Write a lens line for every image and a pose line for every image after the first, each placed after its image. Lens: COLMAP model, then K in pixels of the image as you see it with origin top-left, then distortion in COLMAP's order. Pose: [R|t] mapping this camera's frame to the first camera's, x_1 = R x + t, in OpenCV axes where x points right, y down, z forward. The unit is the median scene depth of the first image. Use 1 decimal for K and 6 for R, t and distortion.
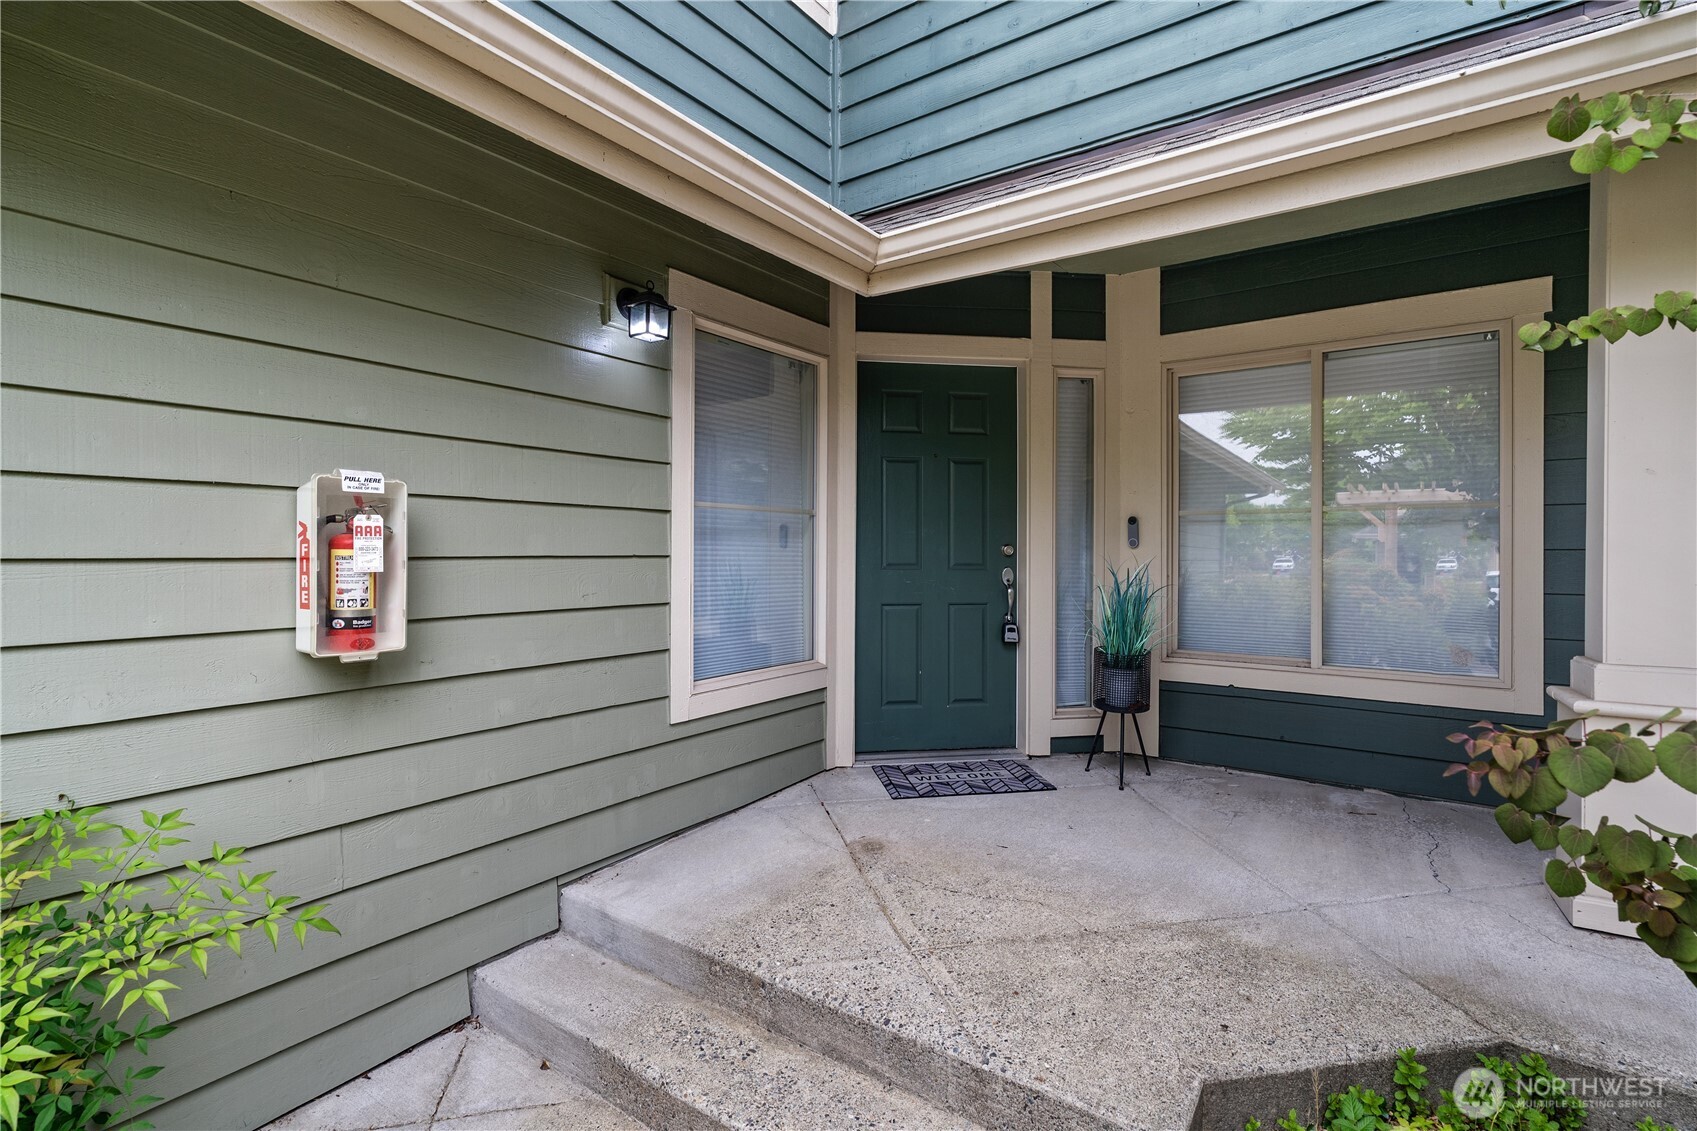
lens RADIAL K [[778.2, 0, 843.7], [0, 778.2, 567.4], [0, 0, 1]] dist [-0.009028, 0.000888]
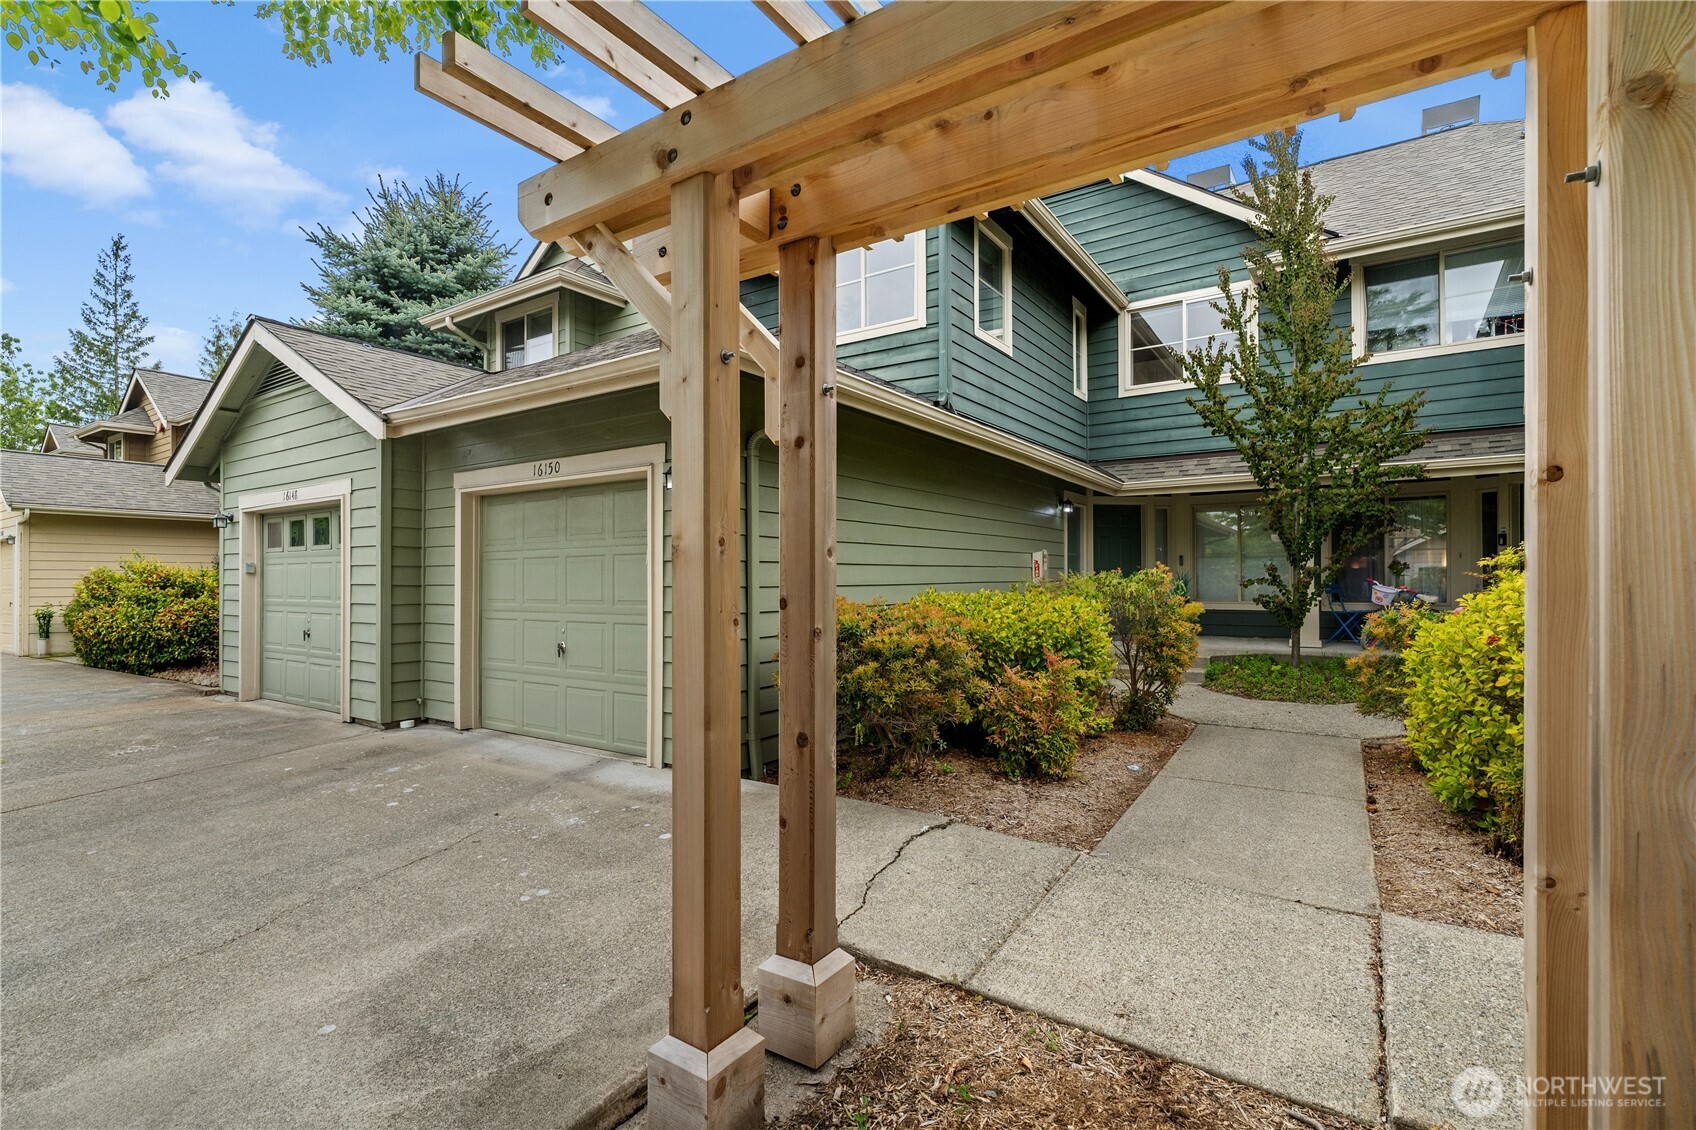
lens RADIAL K [[777.8, 0, 843.2], [0, 777.8, 566.9], [0, 0, 1]] dist [-0.009028, 0.000888]
pose [[0.999836, -0.000028, 0.018101, -1.027816], [0.000414, 0.999774, -0.021272, 0.042053], [-0.018096, 0.021276, 0.999610, -2.045972]]
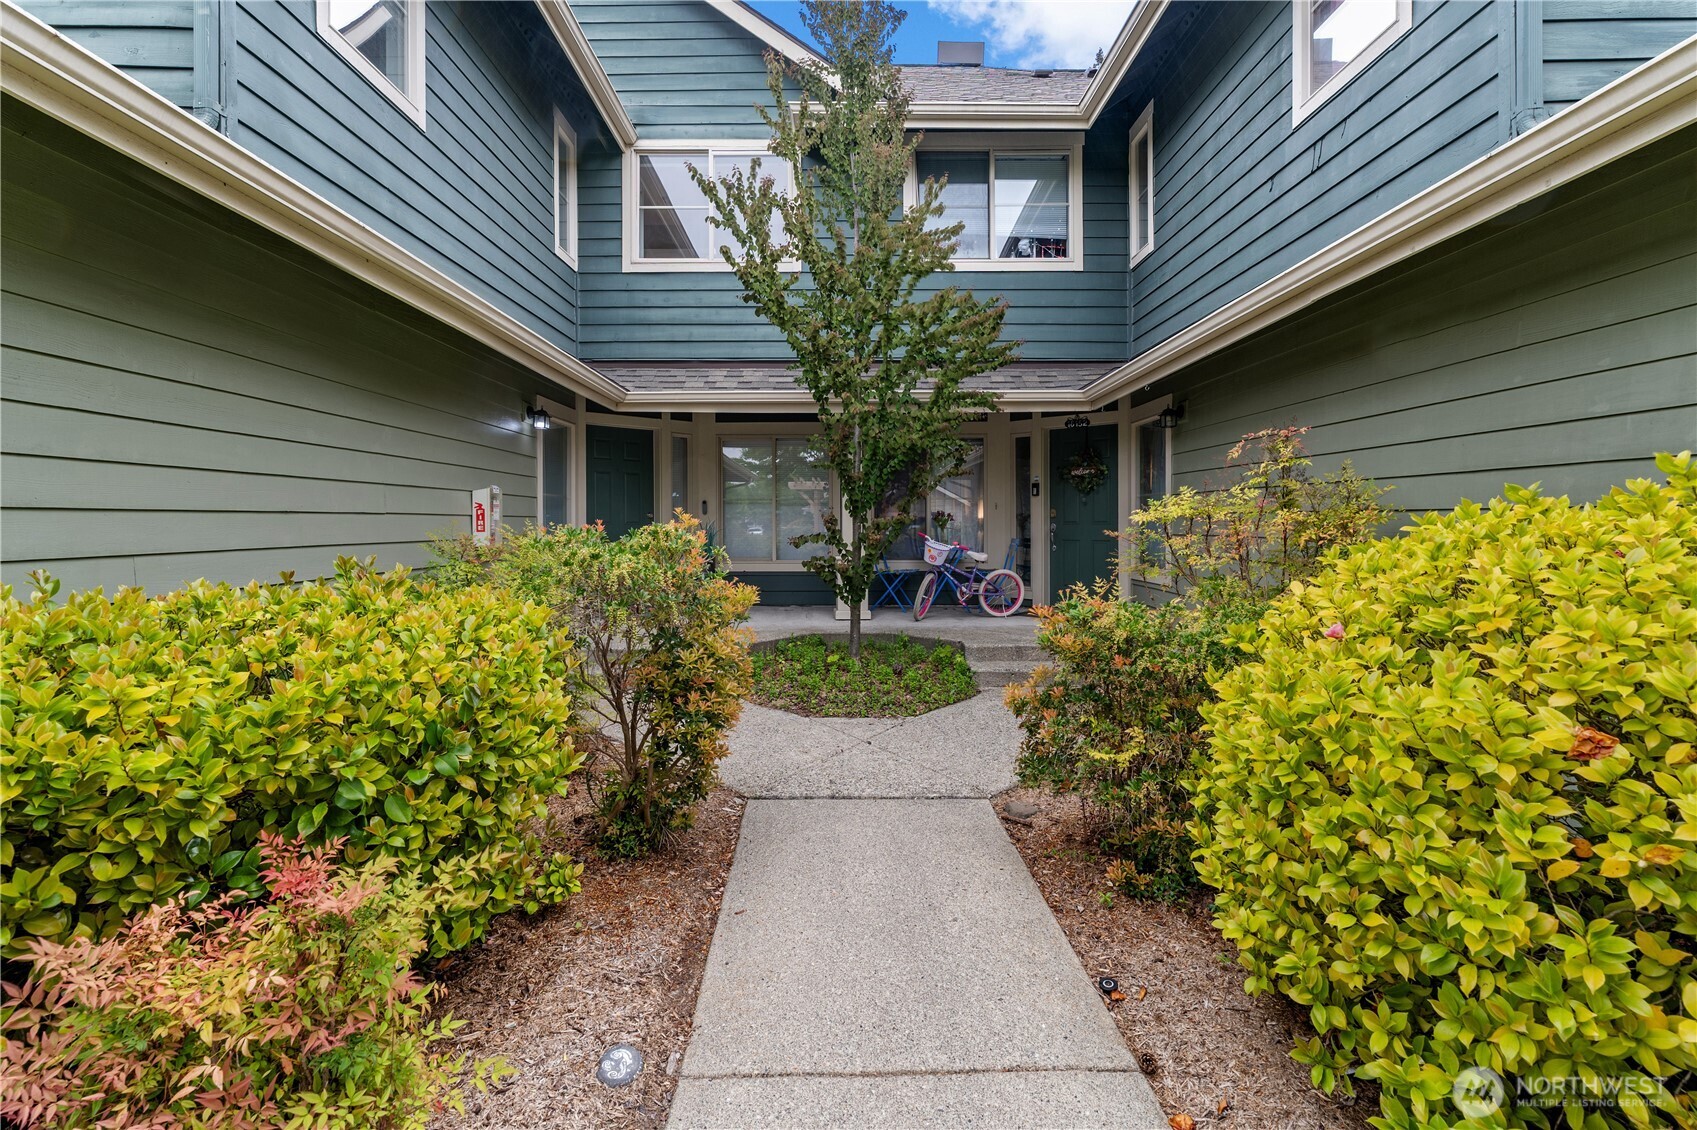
lens RADIAL K [[778.2, 0, 843.7], [0, 778.2, 566.9], [0, 0, 1]] dist [-0.009028, 0.000888]
pose [[0.815869, -0.027658, 0.577576, -0.651332], [-0.000332, 0.998833, 0.048299, 0.017637], [-0.578237, -0.039597, 0.814907, -1.155893]]
